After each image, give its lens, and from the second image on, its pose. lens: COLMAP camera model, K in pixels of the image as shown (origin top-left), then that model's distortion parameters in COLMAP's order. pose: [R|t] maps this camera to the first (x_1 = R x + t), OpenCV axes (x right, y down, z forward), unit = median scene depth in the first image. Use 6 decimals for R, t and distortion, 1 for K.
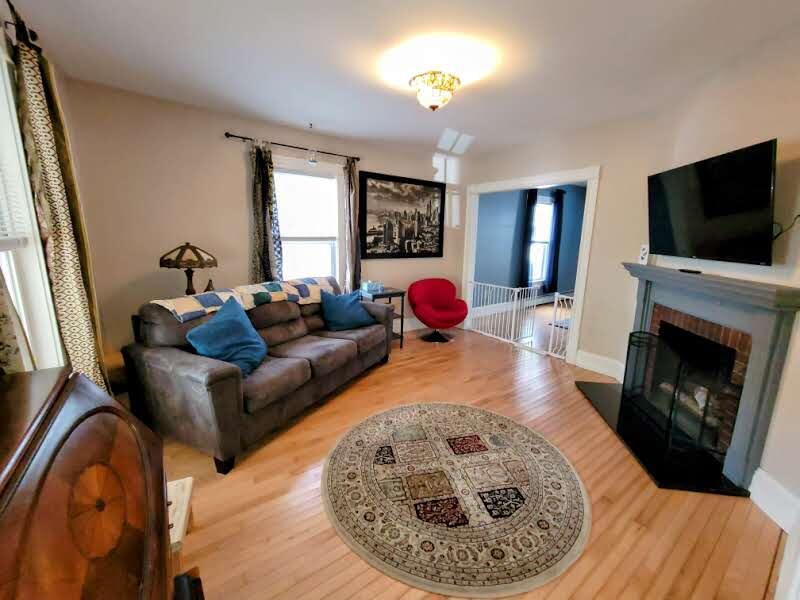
lens RADIAL K [[326.4, 0, 400.3], [0, 326.4, 298.5], [0, 0, 1]] dist [0.002399, -0.001640]
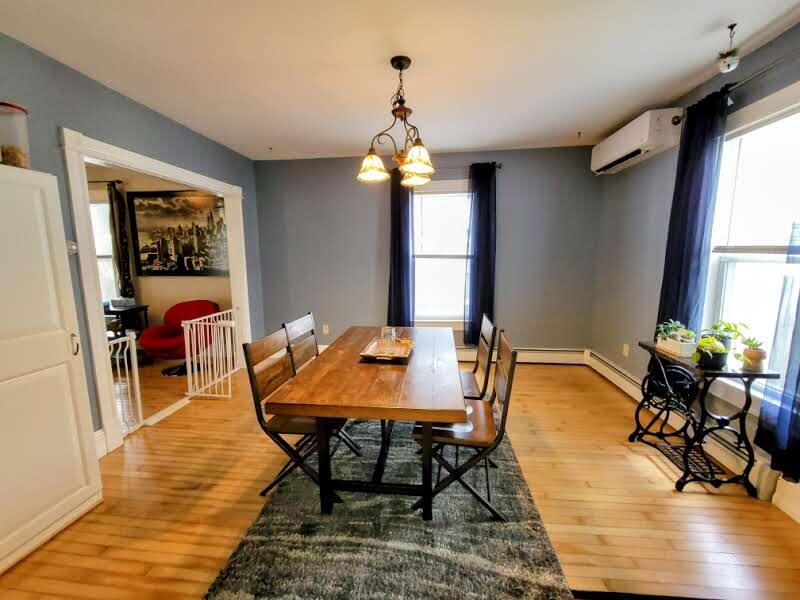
lens RADIAL K [[326.4, 0, 403.2], [0, 326.4, 297.6], [0, 0, 1]] dist [0.002399, -0.001640]
pose [[0.751313, 0.068157, -0.656417, 1.151416], [-0.102910, 0.994585, -0.014517, -0.119280], [0.651873, 0.078458, 0.754259, 0.746707]]
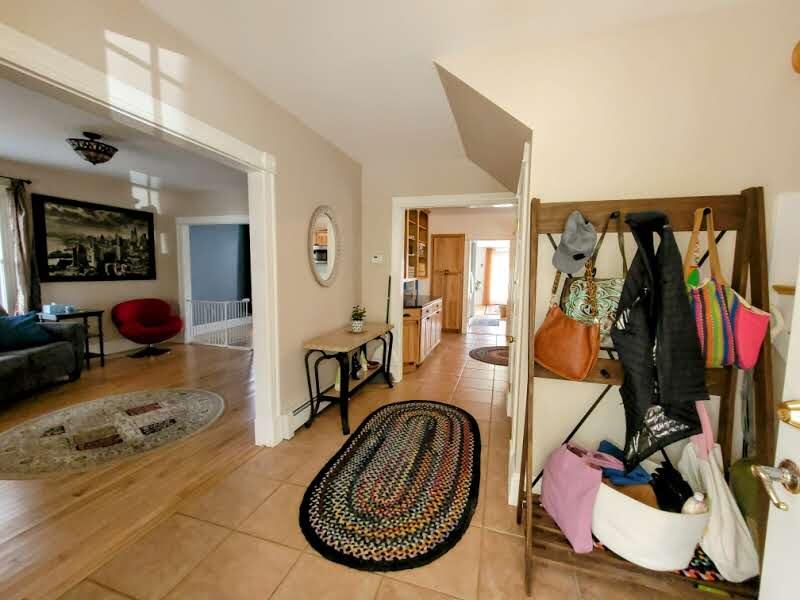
lens RADIAL K [[326.4, 0, 405.8], [0, 326.4, 298.8], [0, 0, 1]] dist [0.002399, -0.001640]
pose [[0.788192, -0.059701, 0.612528, 0.132155], [0.110717, 0.992801, -0.045704, 0.089183], [-0.605389, 0.103841, 0.789127, -0.399969]]
